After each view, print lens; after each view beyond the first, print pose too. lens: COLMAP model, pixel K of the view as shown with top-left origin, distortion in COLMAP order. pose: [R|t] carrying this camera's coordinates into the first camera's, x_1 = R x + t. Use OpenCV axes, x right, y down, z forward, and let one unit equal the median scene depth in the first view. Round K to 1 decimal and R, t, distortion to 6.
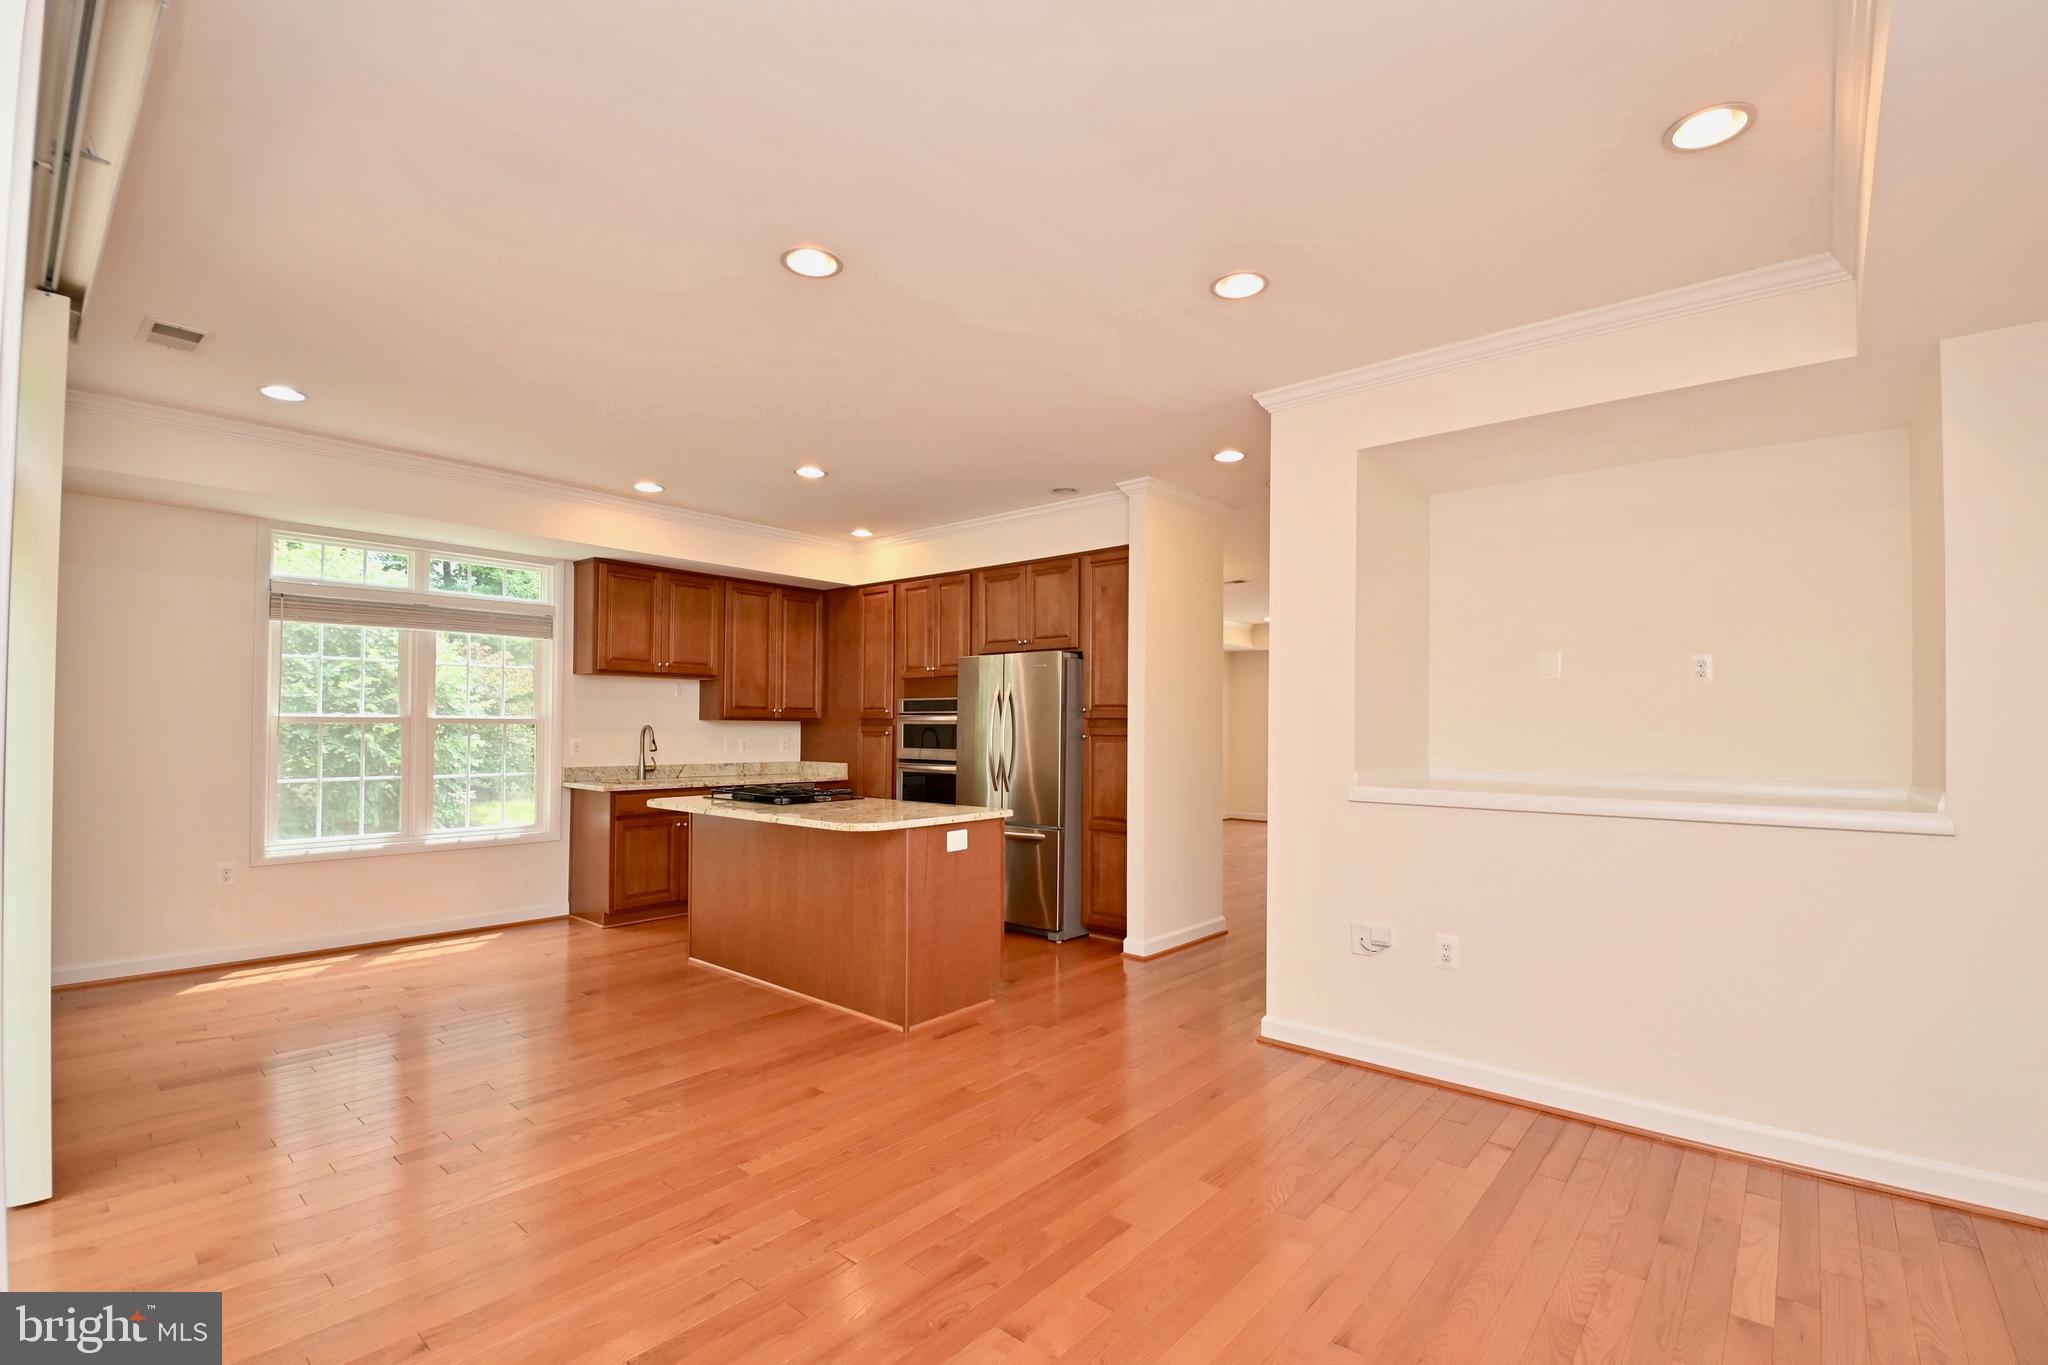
lens RADIAL K [[905.5, 0, 1038.7], [0, 905.5, 710.9], [0, 0, 1]] dist [0.017907, -0.021725]
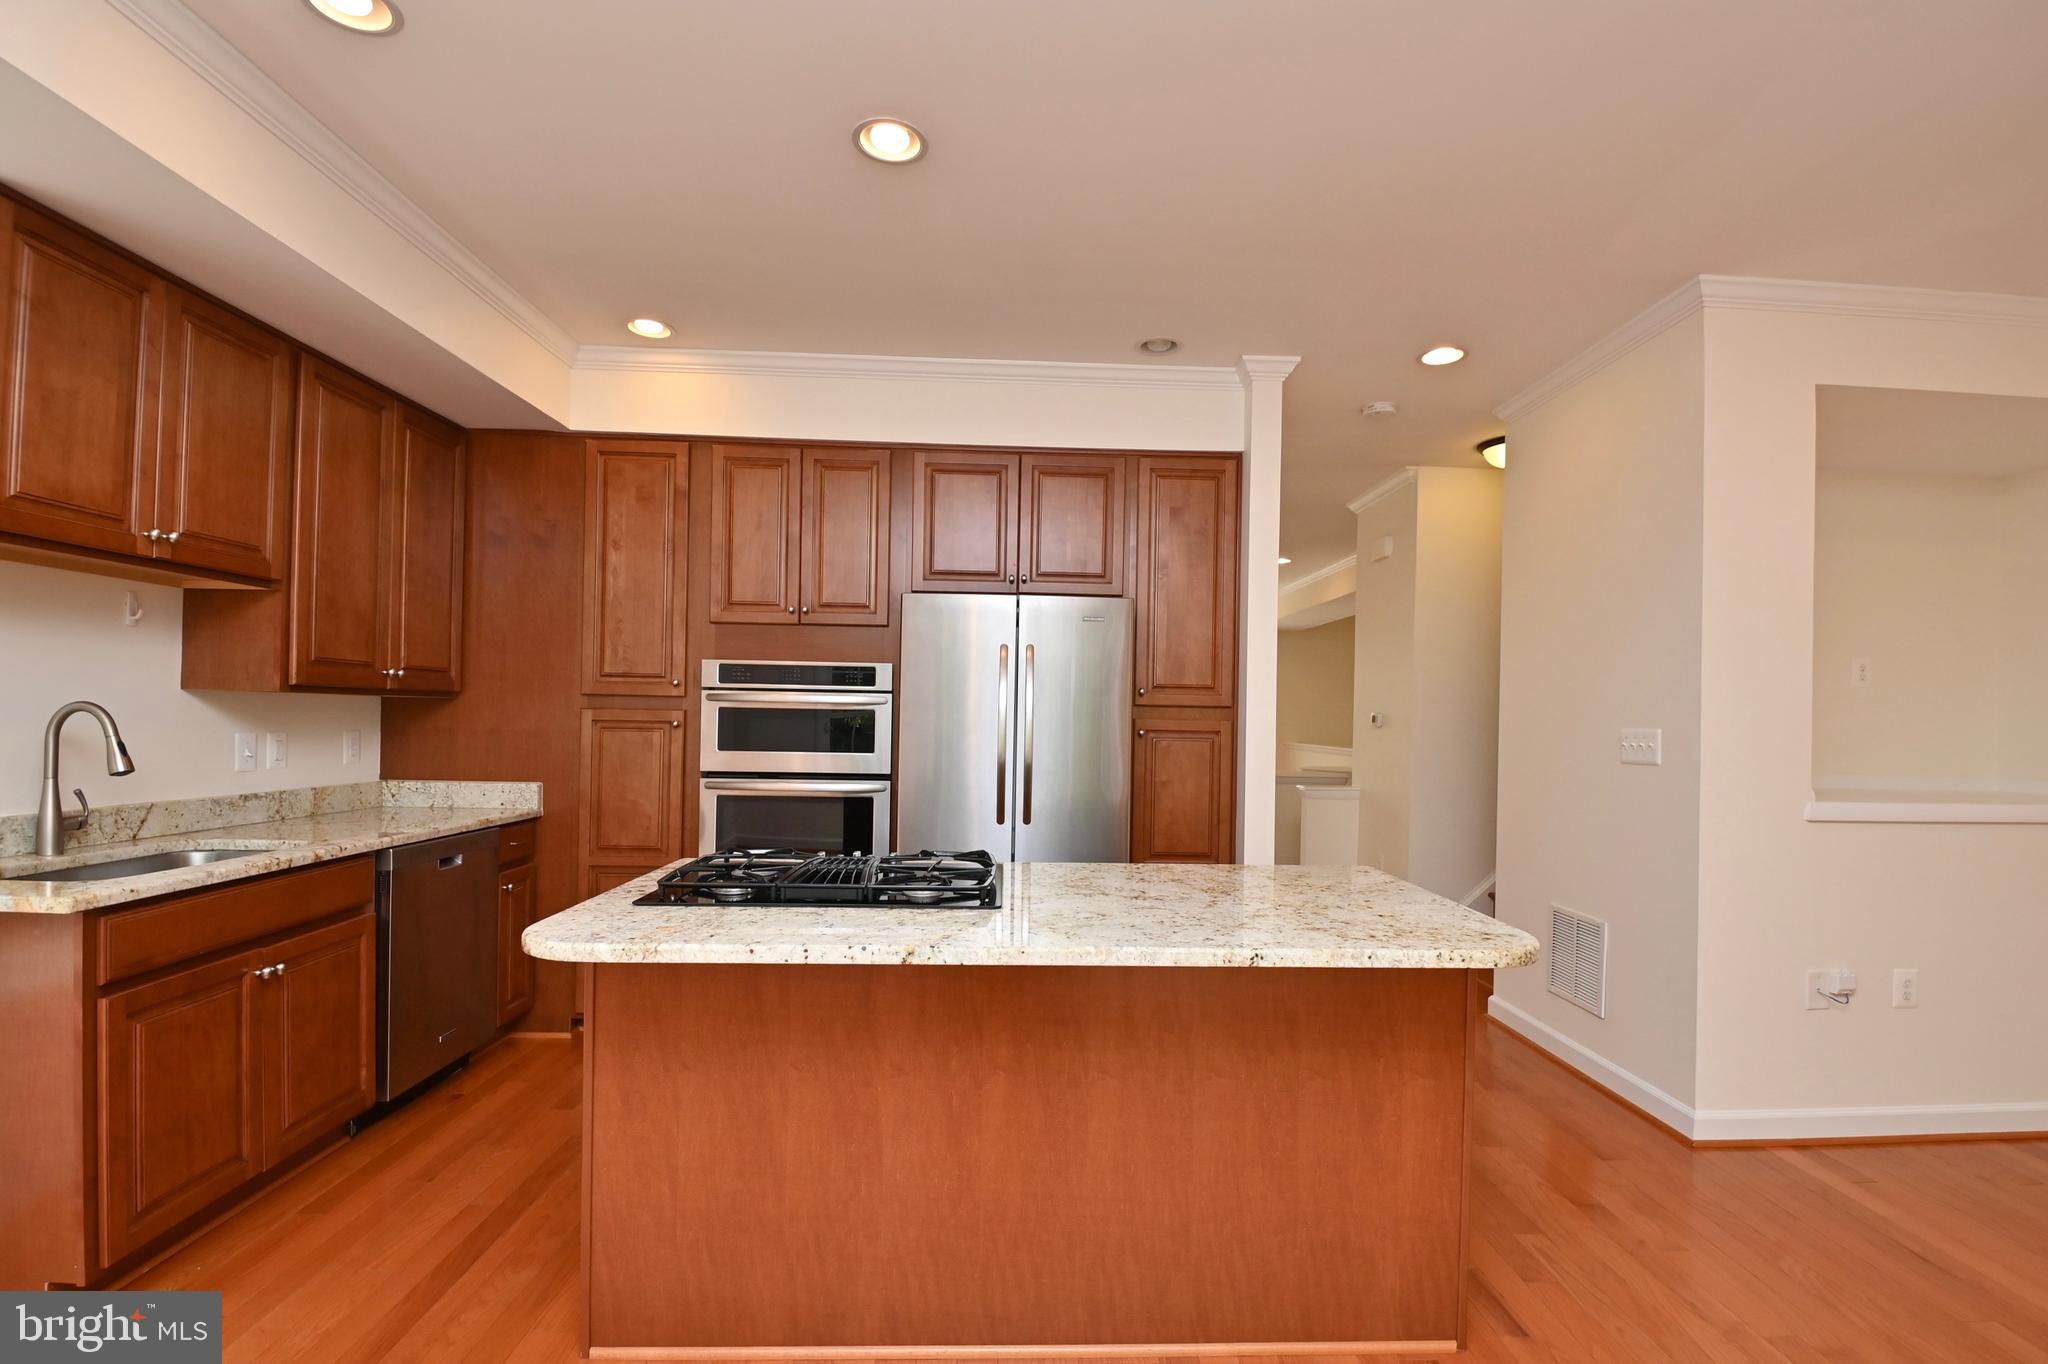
lens RADIAL K [[924.7, 0, 1038.5], [0, 924.7, 715.6], [0, 0, 1]] dist [0.019240, -0.023456]
pose [[0.734805, 0.007481, 0.678237, -0.393037], [-0.025517, 0.999536, 0.016620, 0.005631], [-0.677798, -0.029519, 0.734656, 0.475345]]
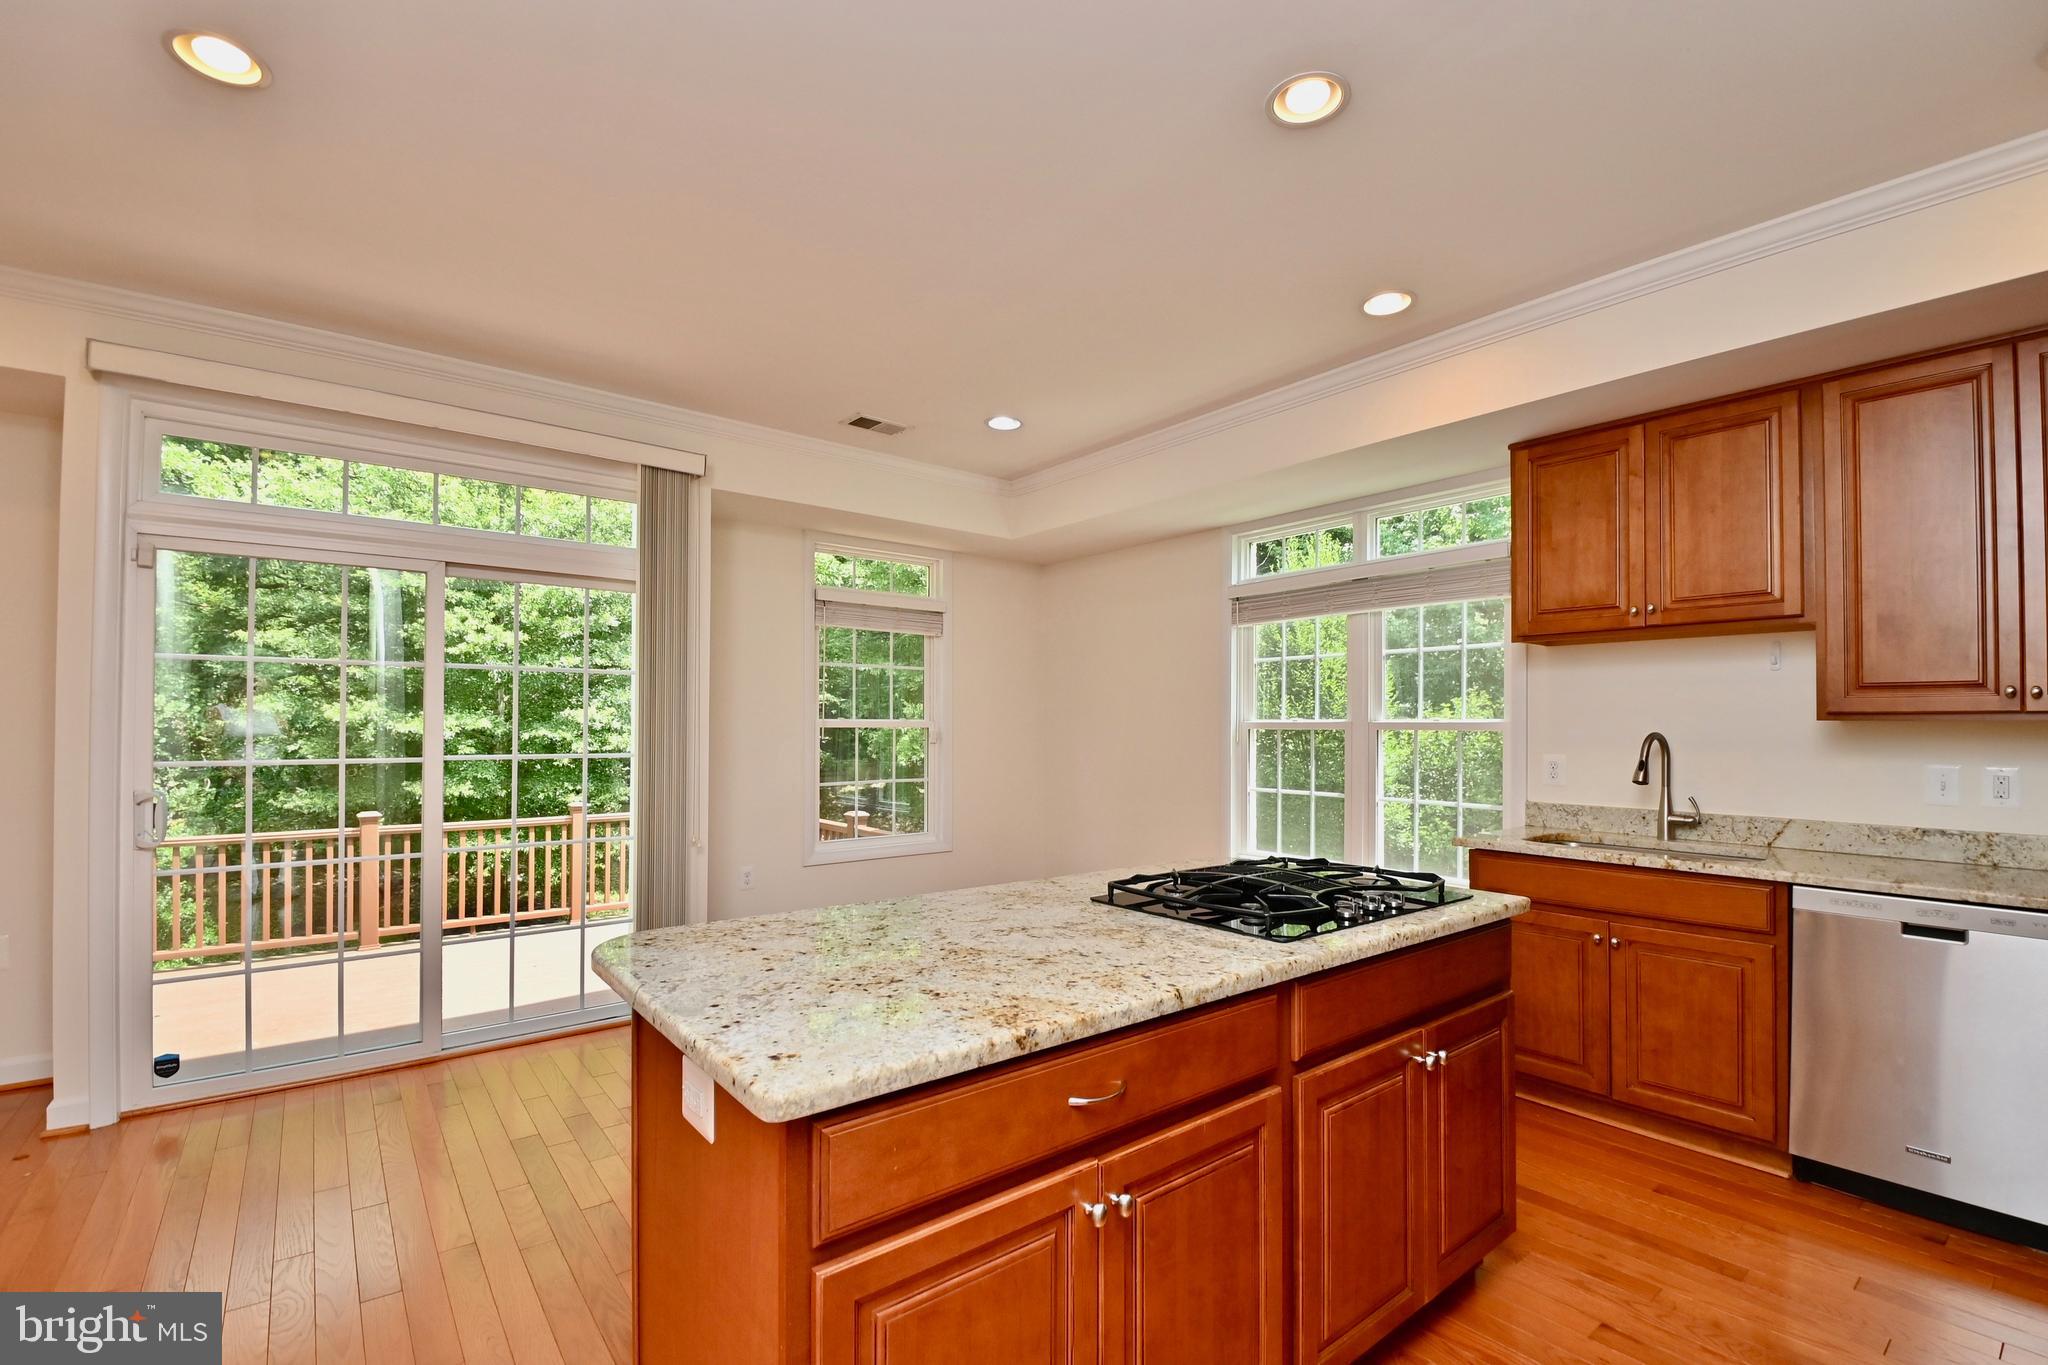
lens RADIAL K [[899.4, 0, 1039.0], [0, 899.4, 715.3], [0, 0, 1]] dist [0.015080, -0.020859]
pose [[-0.183444, -0.020164, -0.982823, 0.122582], [0.011373, 0.999679, -0.022633, 0.013439], [0.982964, -0.015329, -0.183156, 0.741970]]
